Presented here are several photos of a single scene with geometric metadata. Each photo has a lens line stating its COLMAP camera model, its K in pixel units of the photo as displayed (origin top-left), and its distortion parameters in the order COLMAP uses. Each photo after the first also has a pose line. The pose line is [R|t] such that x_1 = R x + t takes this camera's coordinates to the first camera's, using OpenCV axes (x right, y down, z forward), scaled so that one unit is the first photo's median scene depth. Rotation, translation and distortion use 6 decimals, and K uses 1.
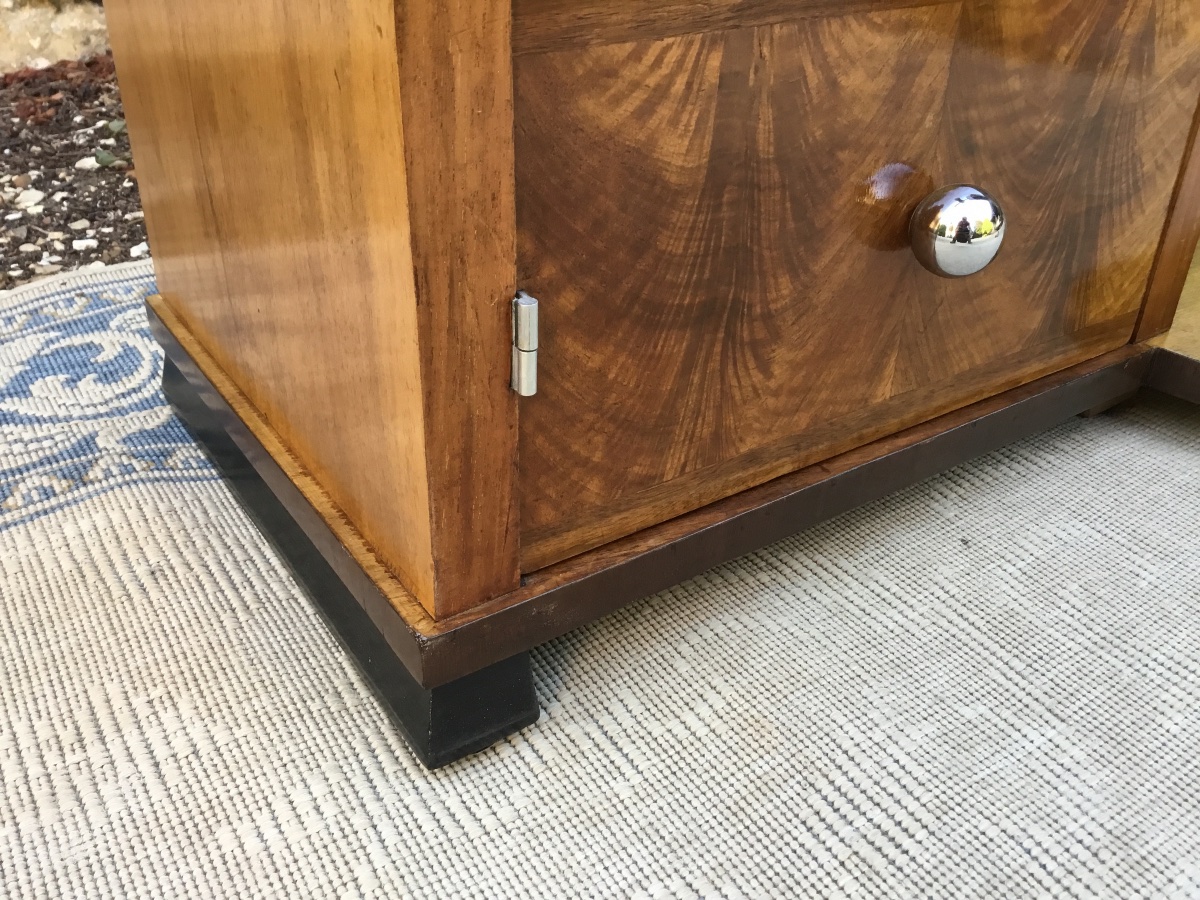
lens RADIAL K [[1083.5, 0, 599.0], [0, 1083.5, 467.1], [0, 0, 1]] dist [0.102123, -0.194117]
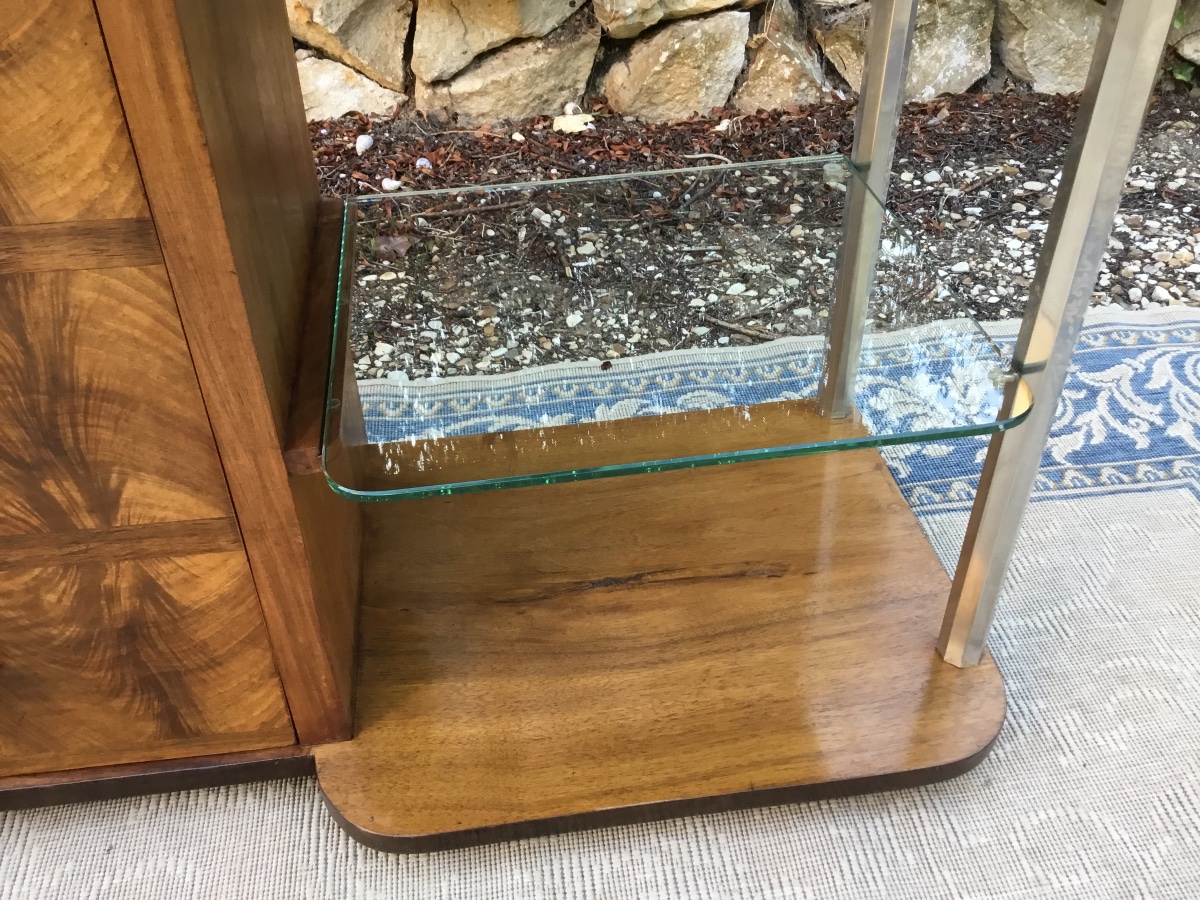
lens RADIAL K [[1083.5, 0, 601.4], [0, 1083.5, 449.2], [0, 0, 1]] dist [0.102123, -0.194117]
pose [[0.895834, 0.254656, -0.364187, 1.629009], [-0.219407, 0.966128, 0.135859, -0.968327], [0.386449, -0.041802, 0.921363, -0.064551]]
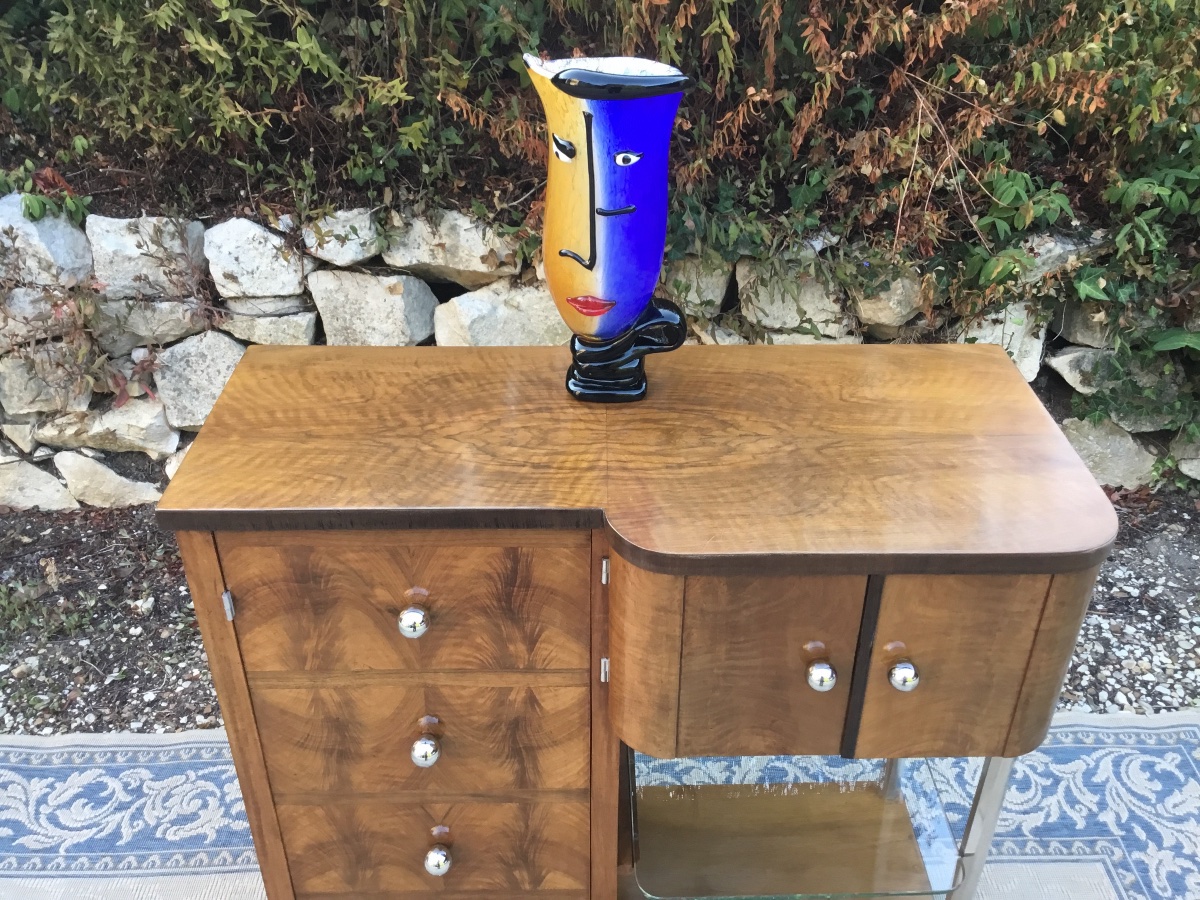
lens RADIAL K [[1083.5, 0, 601.8], [0, 1083.5, 449.0], [0, 0, 1]] dist [0.102123, -0.194117]
pose [[0.835400, 0.286611, -0.468999, 1.853073], [-0.286298, 0.955292, 0.073825, -2.072733], [0.469190, 0.072600, 0.880108, -1.846267]]
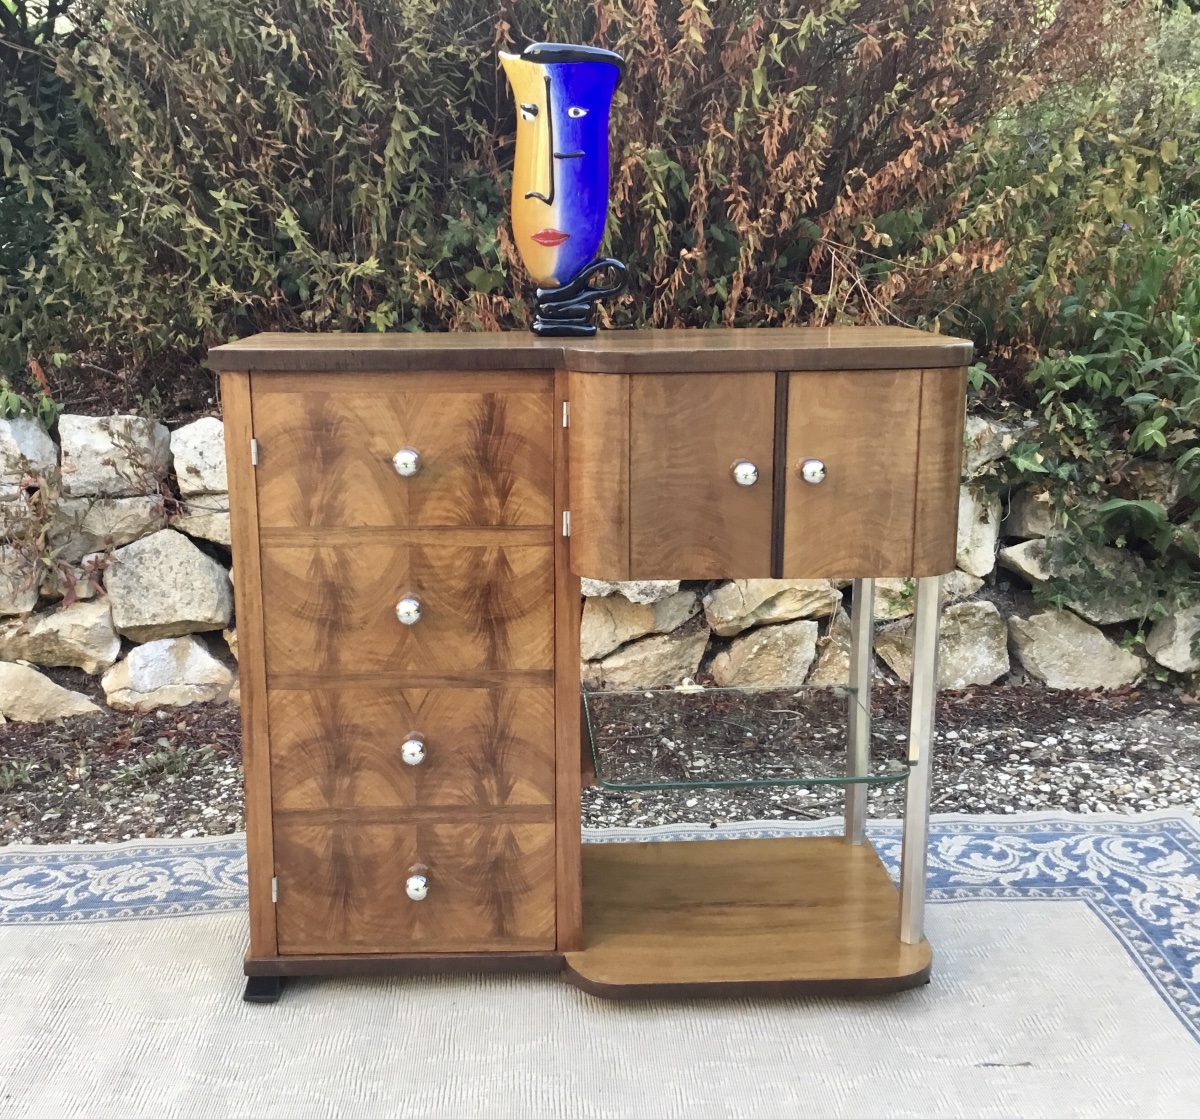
lens RADIAL K [[1357.5, 0, 539.6], [0, 1357.5, 549.5], [0, 0, 1]] dist [0.031173, 0.000000]
pose [[0.835592, 0.096943, -0.540730, 2.832827], [-0.275037, 0.925885, -0.259021, -0.199061], [0.475543, 0.365157, 0.800324, -2.585895]]
